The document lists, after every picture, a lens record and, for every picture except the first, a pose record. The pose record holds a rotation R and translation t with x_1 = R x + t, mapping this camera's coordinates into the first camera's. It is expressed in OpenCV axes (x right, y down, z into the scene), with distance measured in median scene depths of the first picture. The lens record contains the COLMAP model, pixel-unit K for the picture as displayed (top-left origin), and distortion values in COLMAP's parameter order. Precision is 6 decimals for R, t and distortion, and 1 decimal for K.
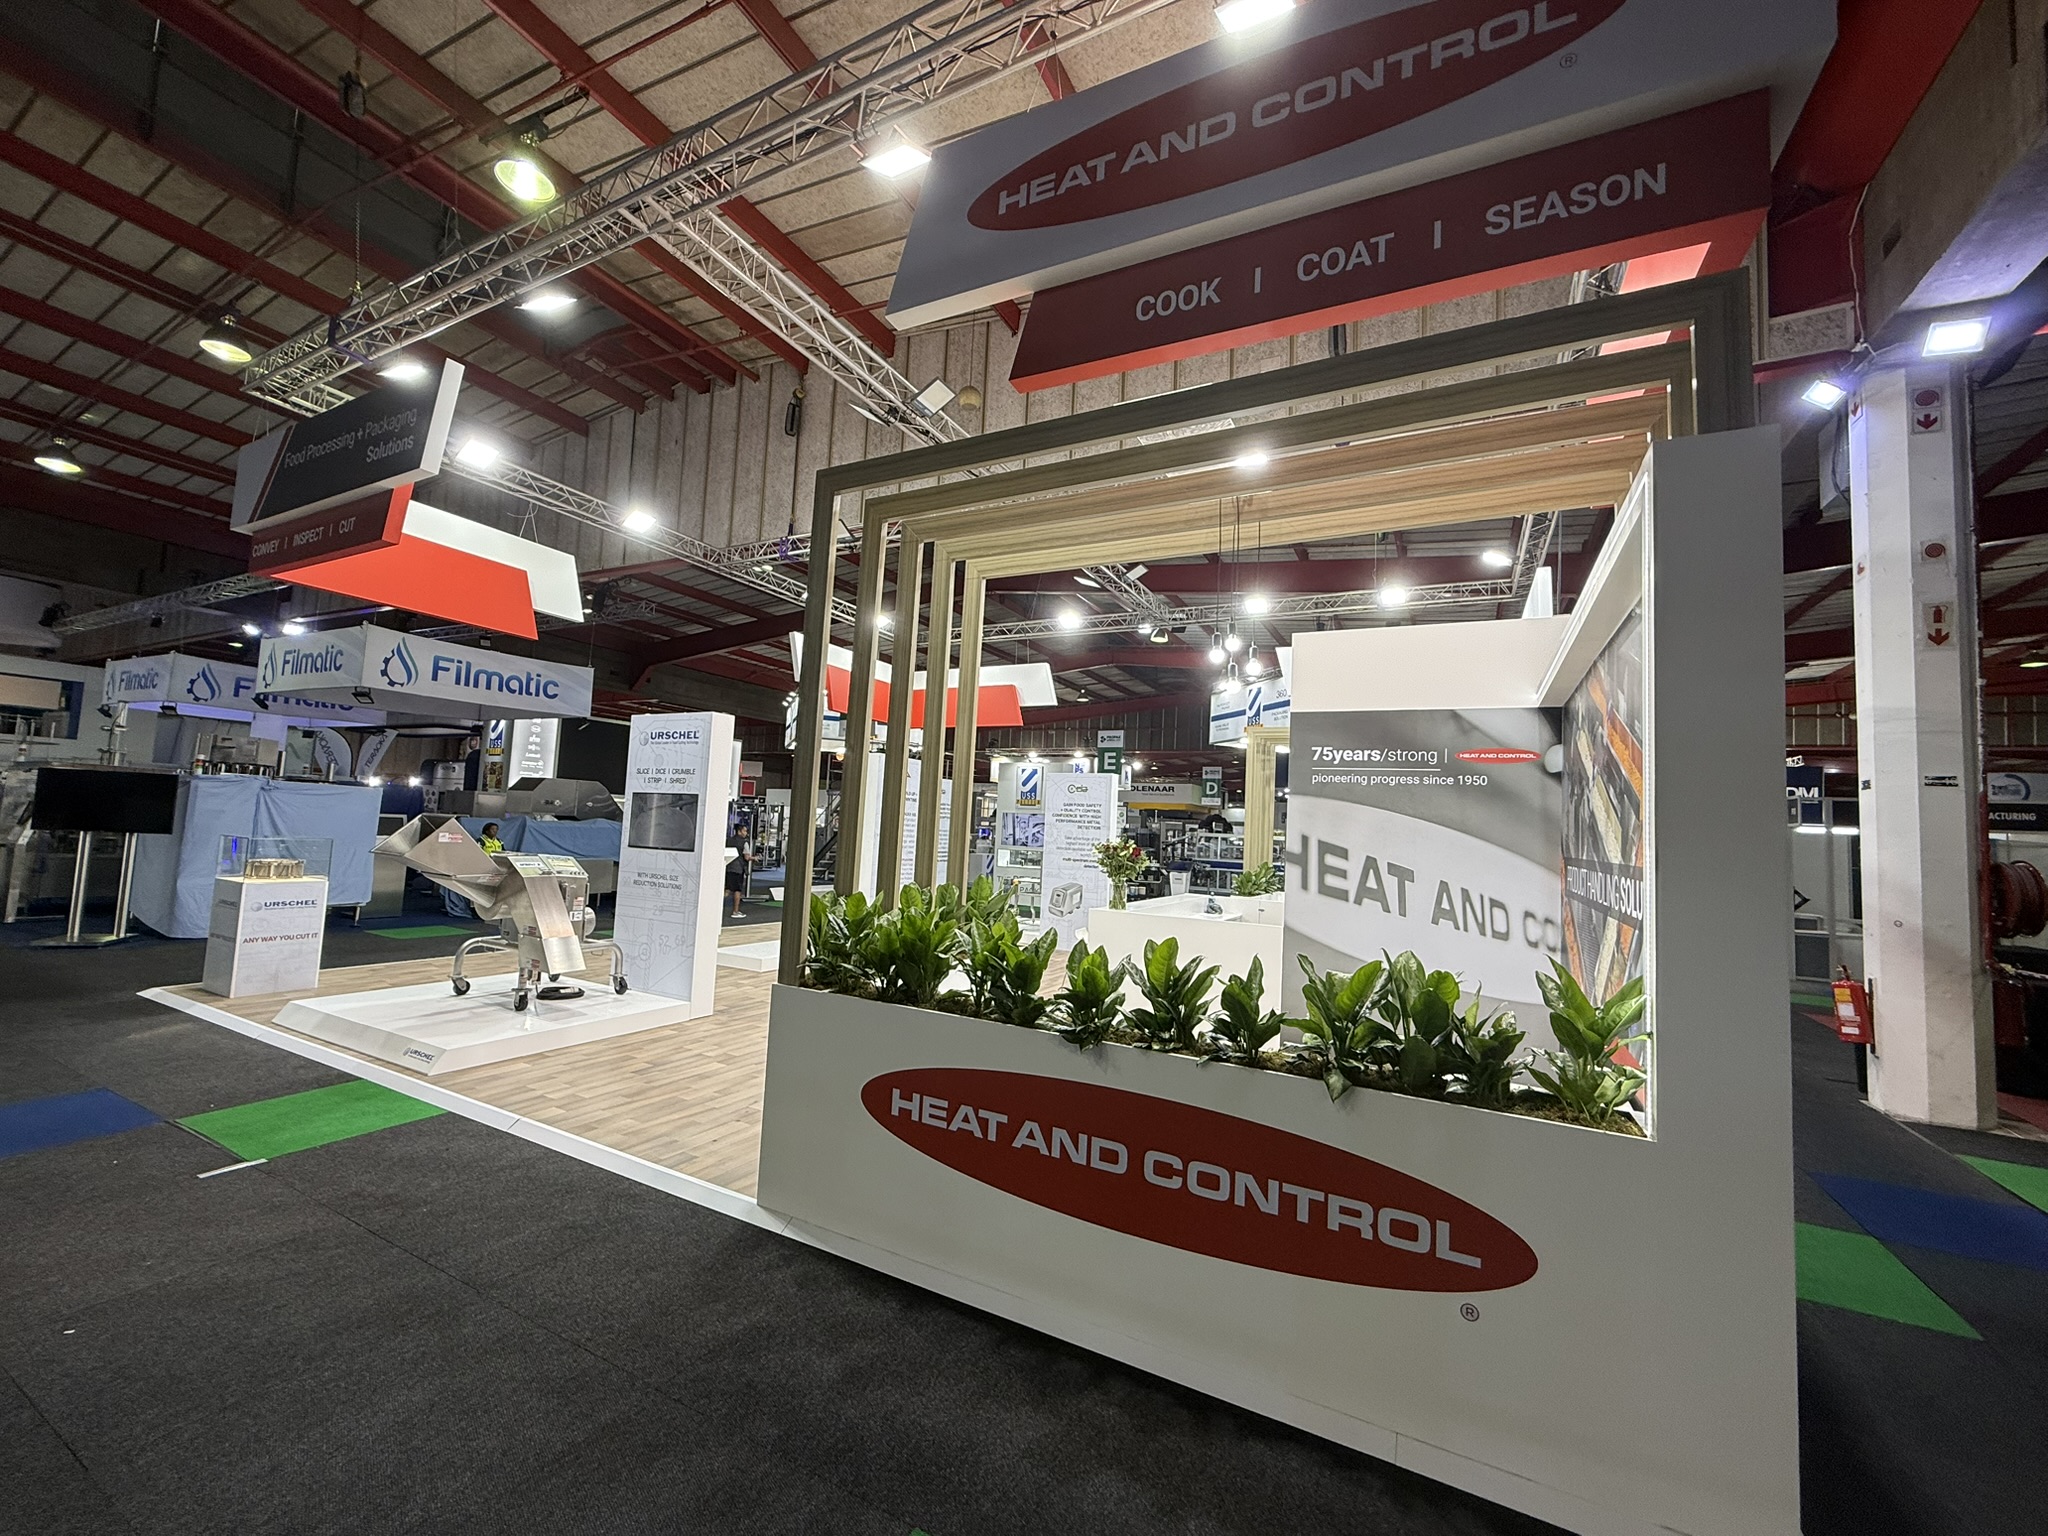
lens RADIAL K [[816.5, 0, 1019.0], [0, 816.5, 767.5], [0, 0, 1]] dist [-0.000803, -0.000014]
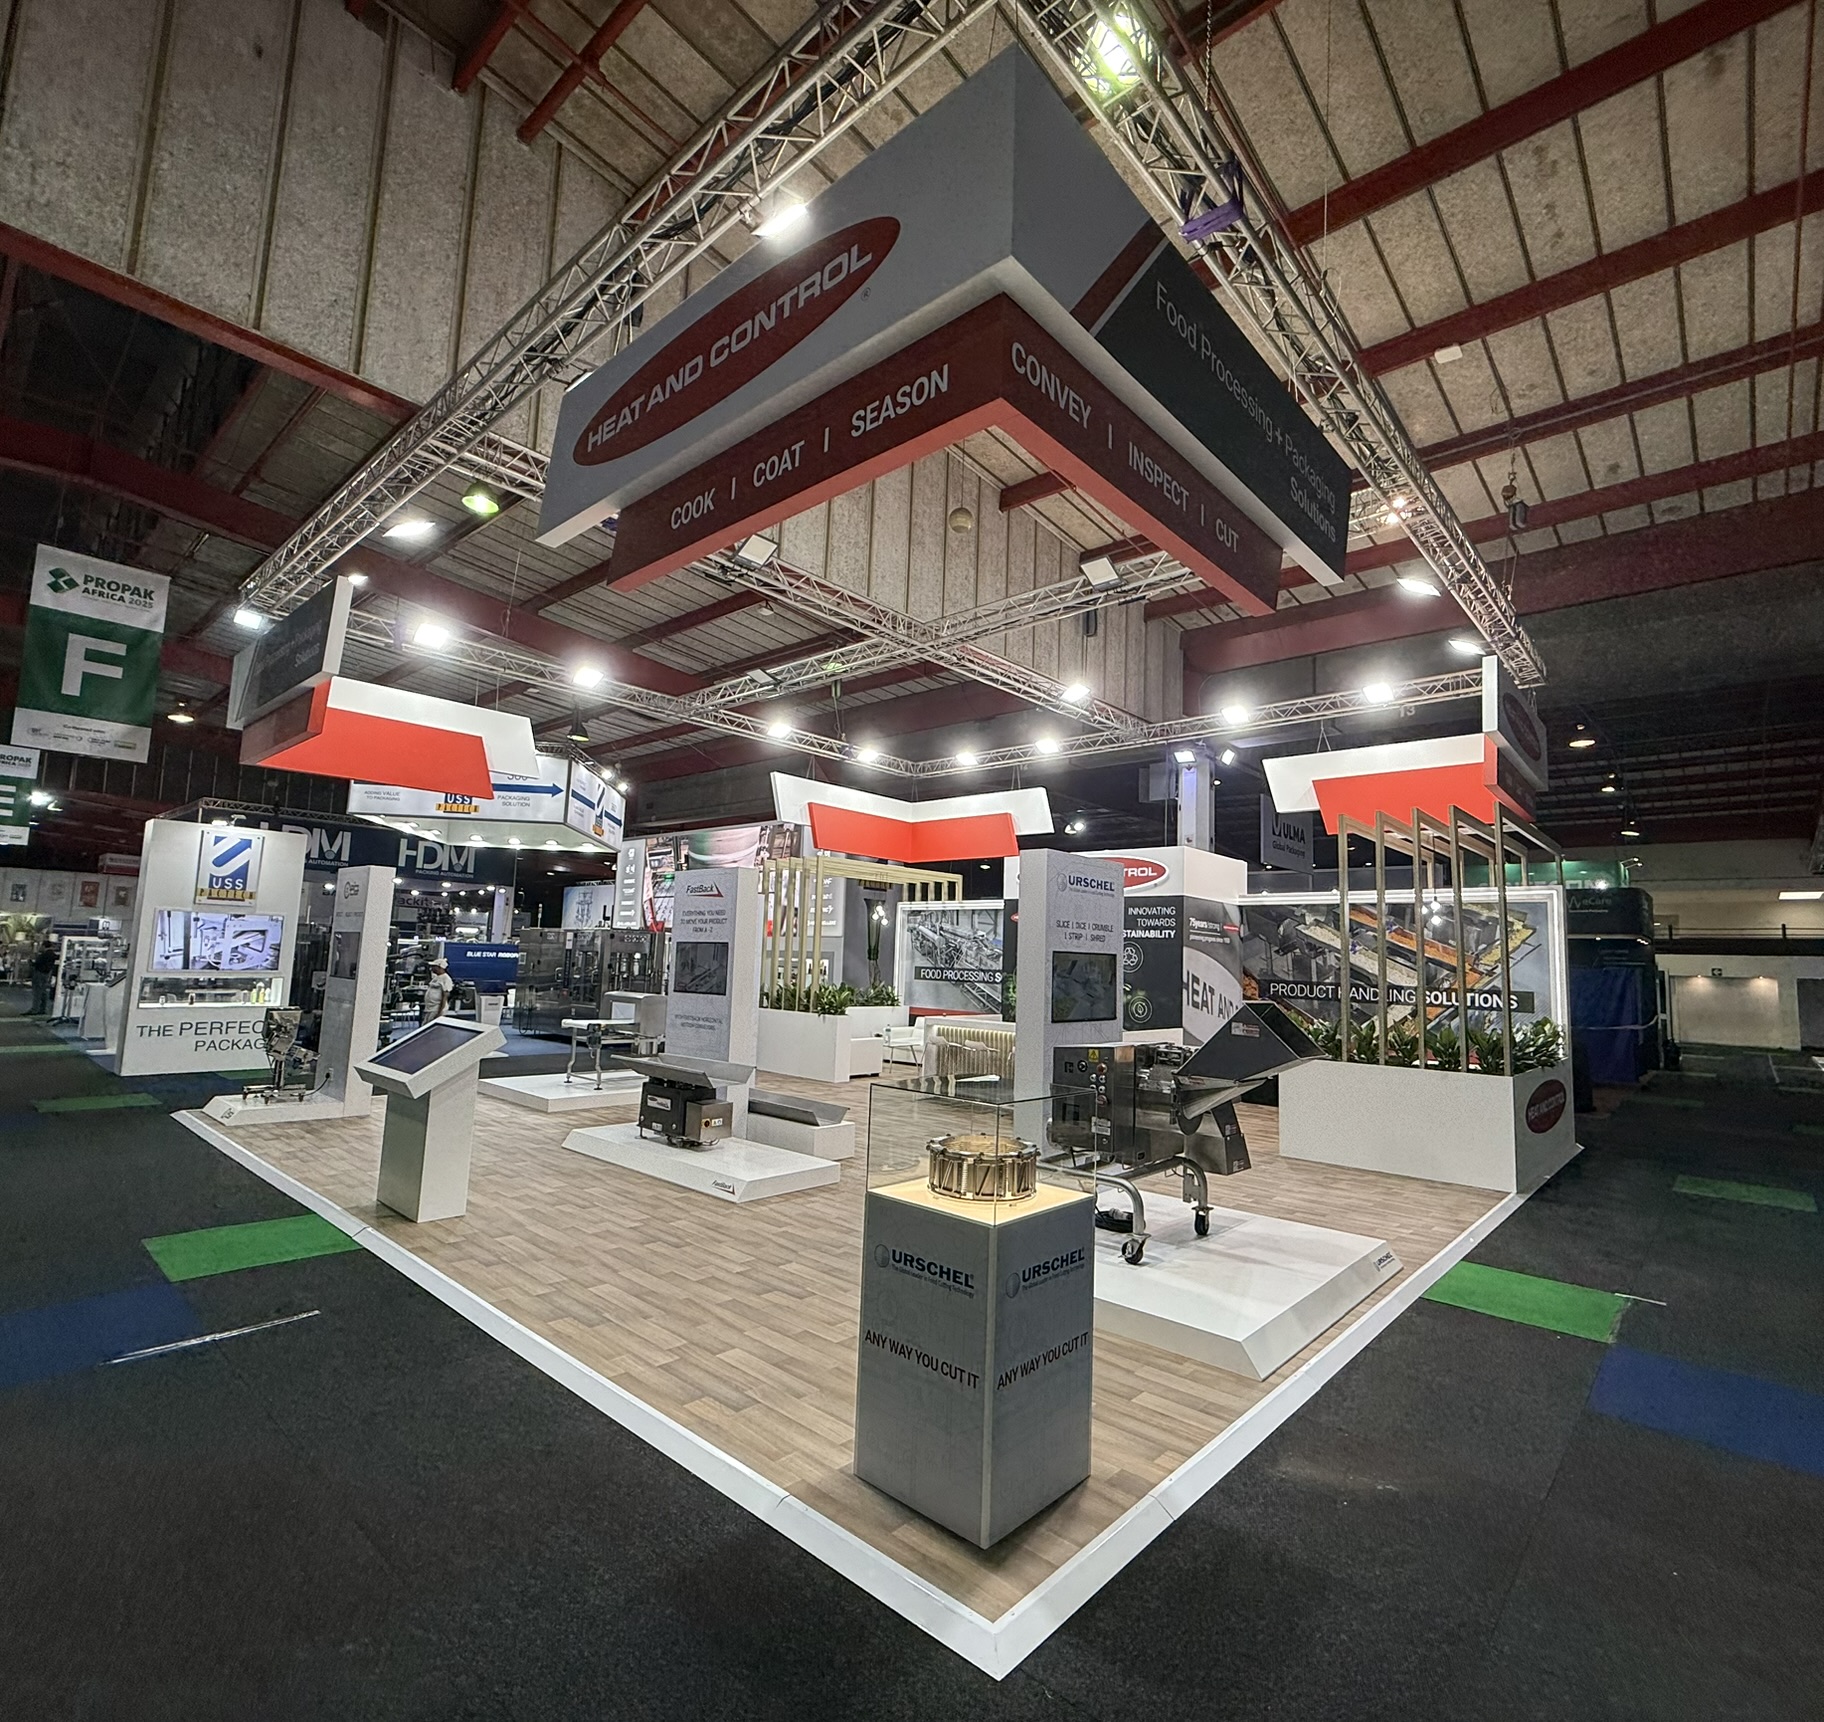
lens RADIAL K [[918.1, 0, 947.3], [0, 918.1, 864.8], [0, 0, 1]] dist [-0.001110, -0.000547]
pose [[0.225306, 0.063898, 0.972190, -1.601557], [-0.098030, 0.994270, -0.042631, -0.004038], [-0.969344, -0.085699, 0.230279, 1.081793]]
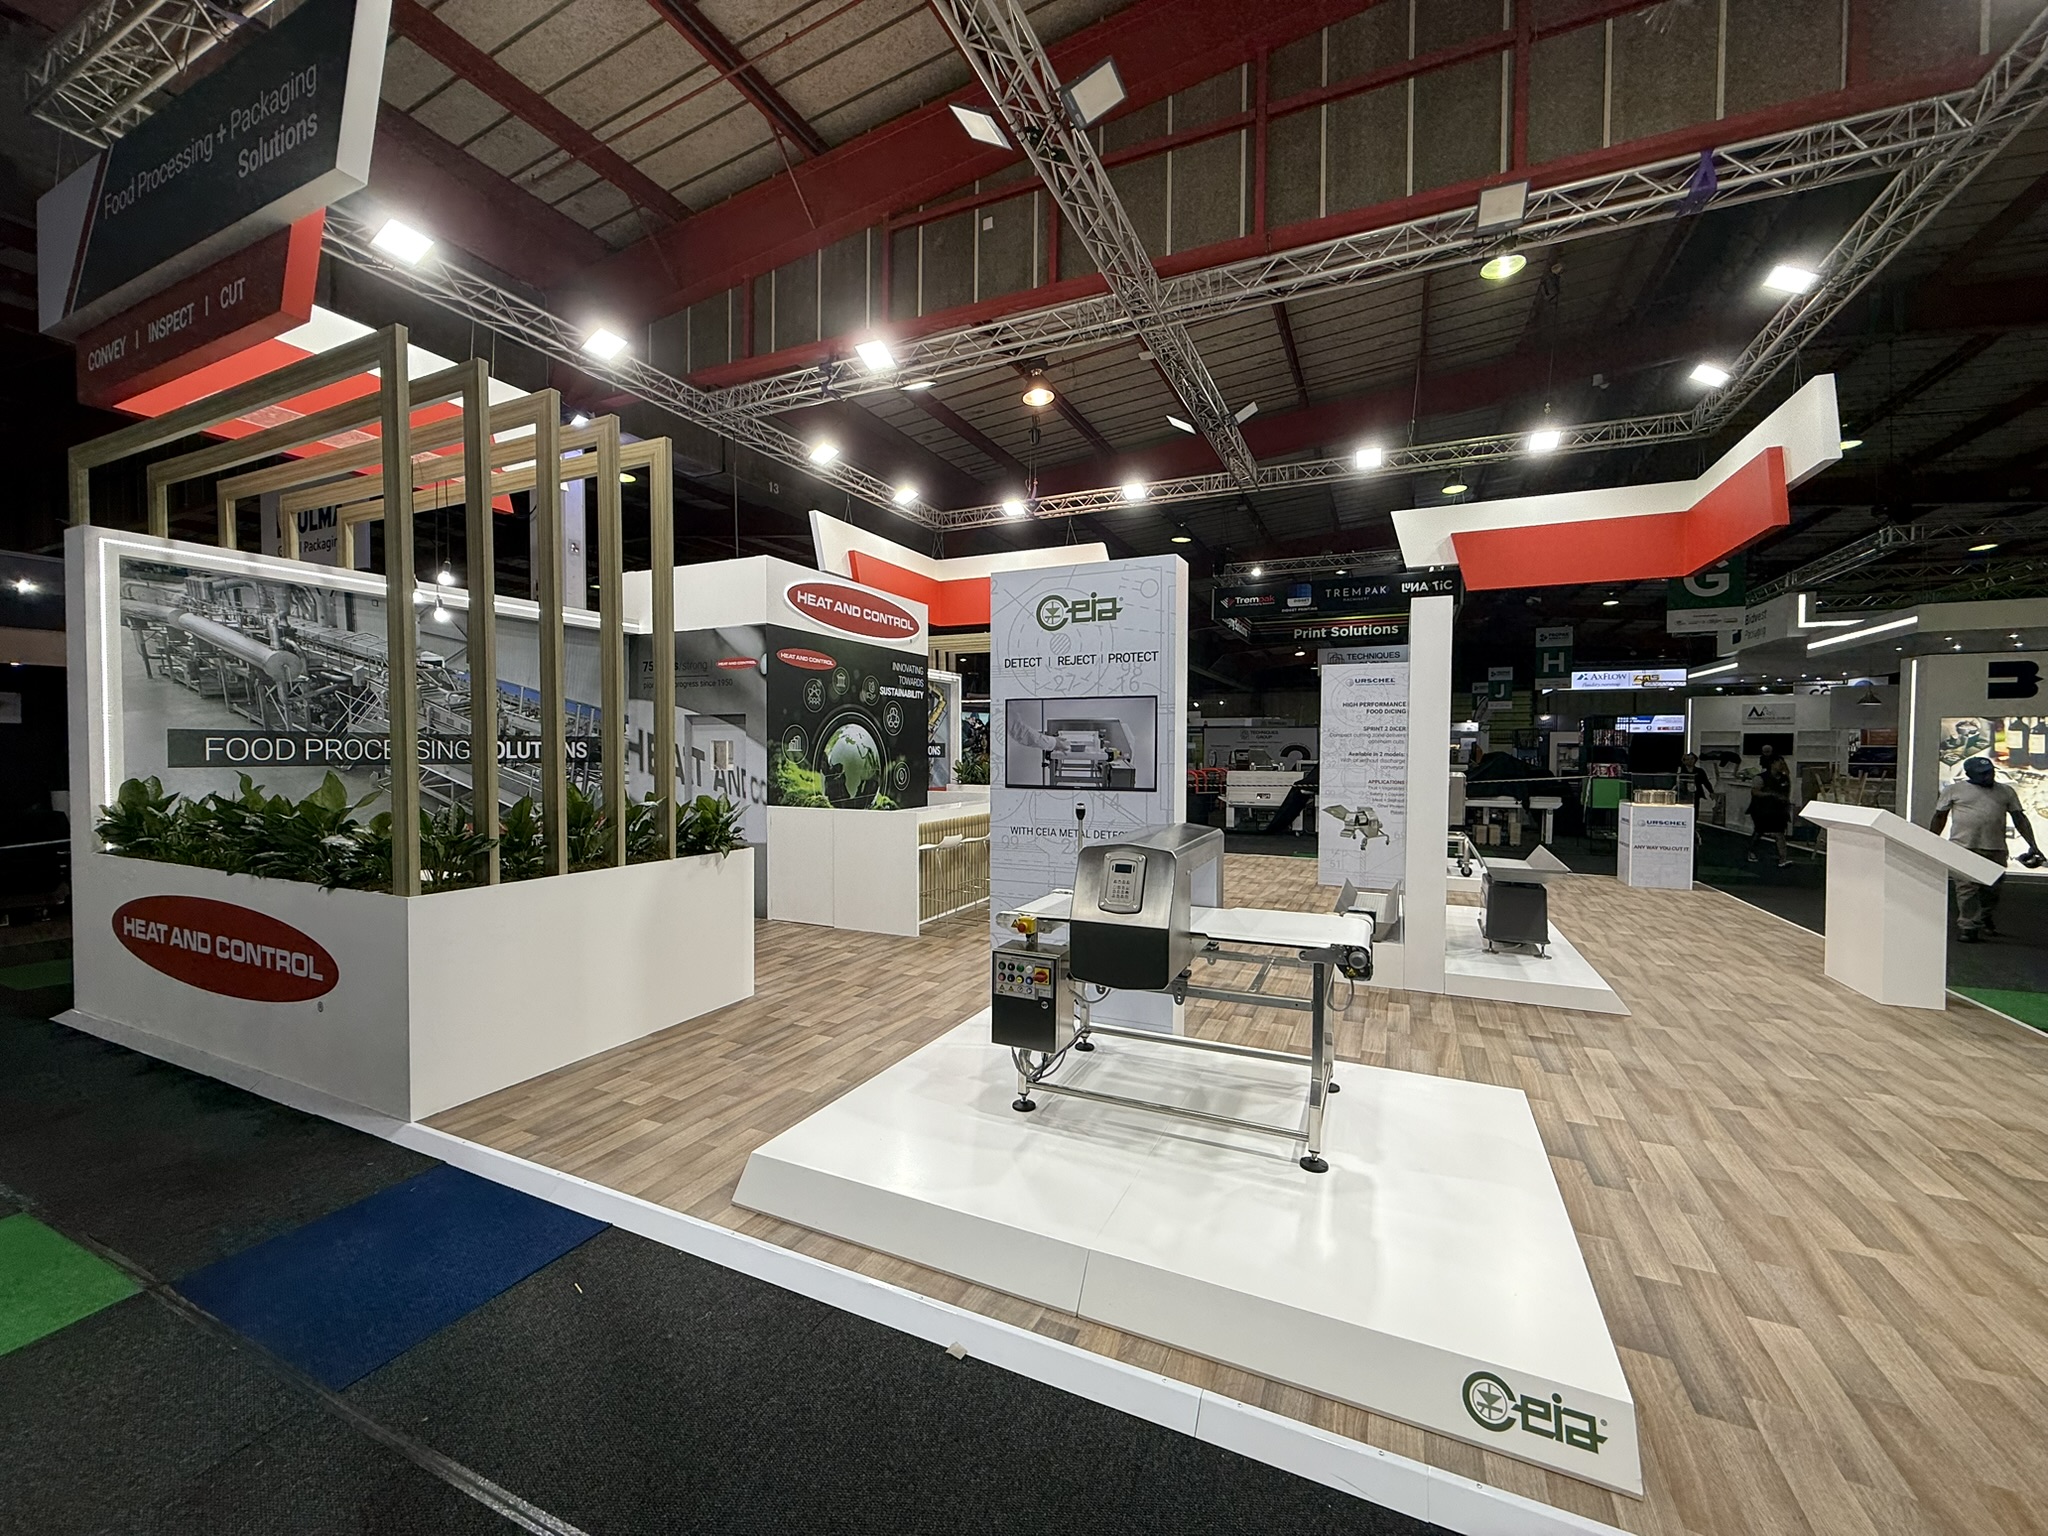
lens RADIAL K [[816.5, 0, 1015.4], [0, 816.5, 769.4], [0, 0, 1]] dist [-0.000803, -0.000014]
pose [[-0.997345, -0.051400, -0.051593, 0.243295], [-0.048693, 0.997438, -0.052413, 0.233258], [0.054155, -0.049761, -0.997292, 2.667879]]
